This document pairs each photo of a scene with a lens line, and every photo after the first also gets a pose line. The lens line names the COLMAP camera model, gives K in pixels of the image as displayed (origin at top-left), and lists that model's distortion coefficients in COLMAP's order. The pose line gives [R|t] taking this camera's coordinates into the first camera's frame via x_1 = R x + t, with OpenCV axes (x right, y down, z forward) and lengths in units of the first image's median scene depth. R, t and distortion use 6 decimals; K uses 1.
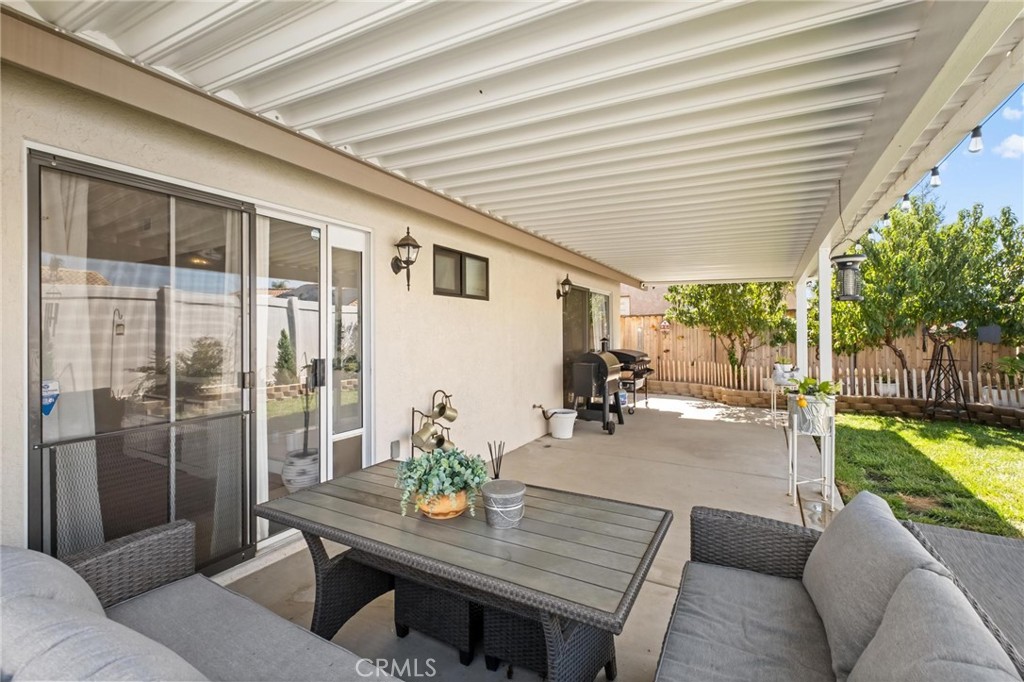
lens RADIAL K [[447.4, 0, 516.2], [0, 447.4, 333.3], [0, 0, 1]] dist [0.000872, -0.000059]
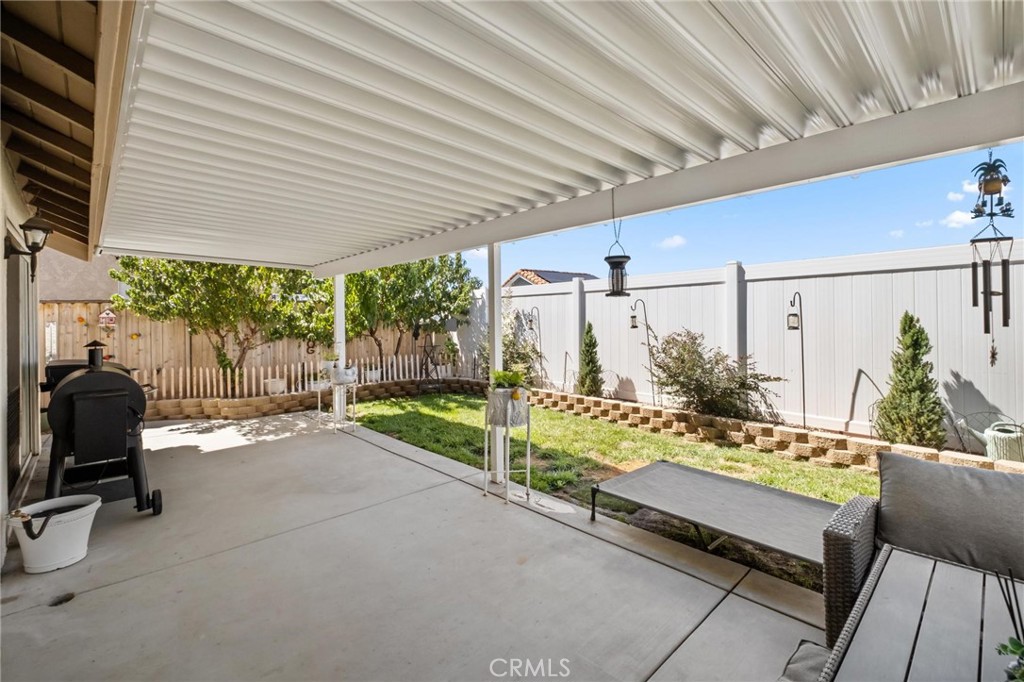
lens RADIAL K [[462.3, 0, 513.2], [0, 462.3, 320.4], [0, 0, 1]] dist [0.000260, -0.000042]
pose [[0.309100, -0.003937, 0.951021, -0.142199], [0.012761, 0.999919, -0.000008, -0.007583], [-0.950944, 0.012138, 0.309125, 0.276297]]
